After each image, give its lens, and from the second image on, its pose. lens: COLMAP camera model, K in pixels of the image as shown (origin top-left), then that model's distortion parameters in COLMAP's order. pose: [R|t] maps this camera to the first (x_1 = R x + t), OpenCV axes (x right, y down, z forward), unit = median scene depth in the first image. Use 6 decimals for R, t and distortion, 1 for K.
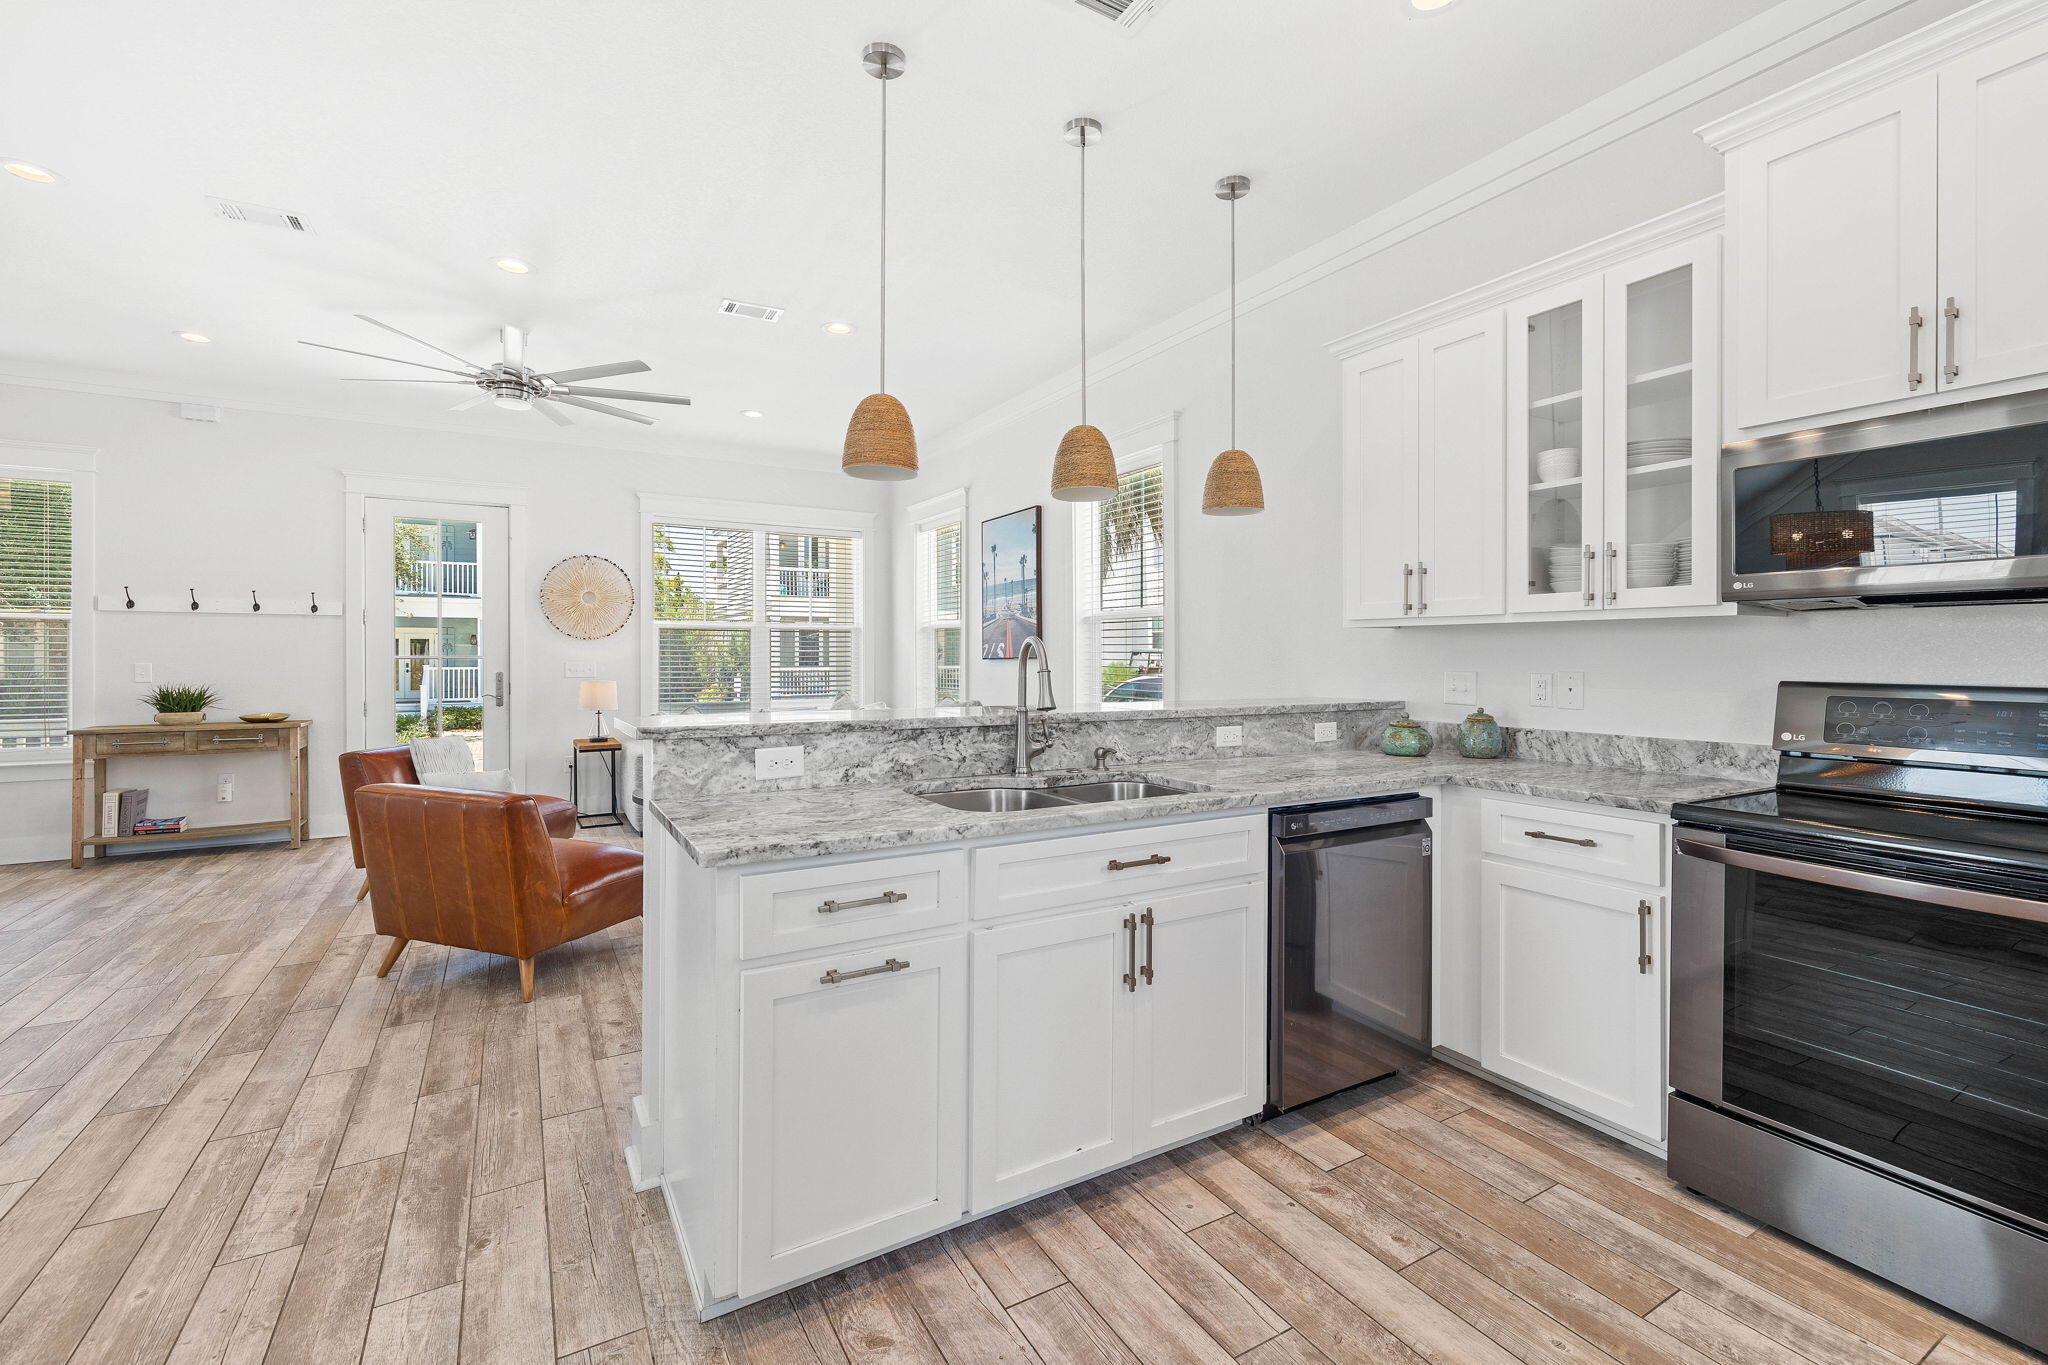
lens RADIAL K [[877.7, 0, 999.5], [0, 877.7, 658.8], [0, 0, 1]] dist [0.003579, 0.000991]
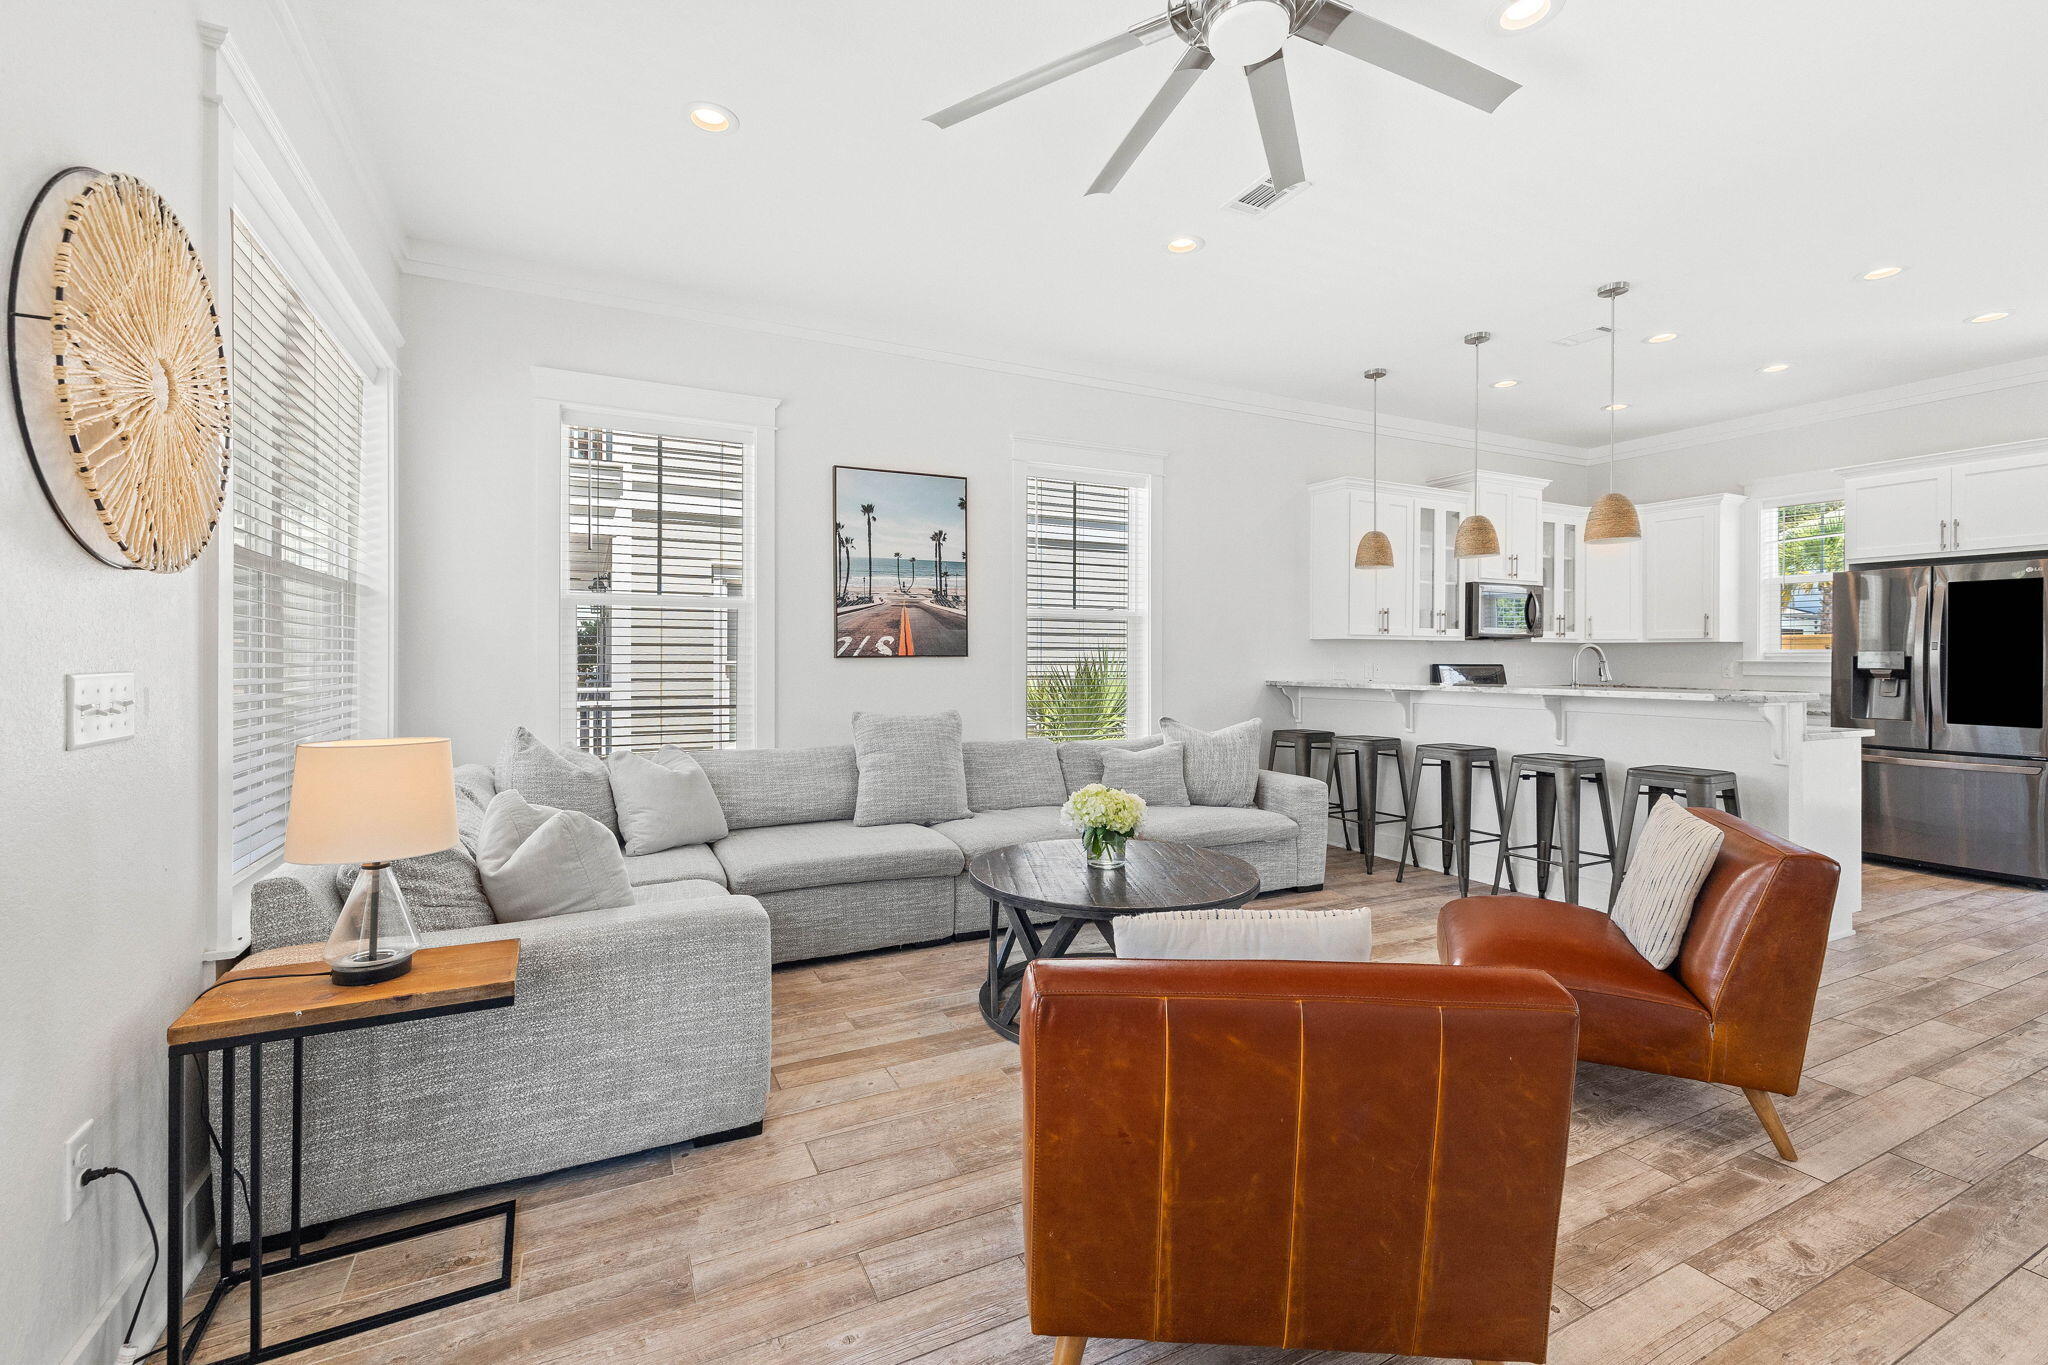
lens RADIAL K [[877.7, 0, 1021.0], [0, 877.7, 659.2], [0, 0, 1]] dist [0.003579, 0.000991]
pose [[0.038263, -0.003045, 0.999263, -1.977571], [0.001259, 0.999995, 0.002999, -0.000216], [-0.999267, 0.001143, 0.038266, 2.228532]]
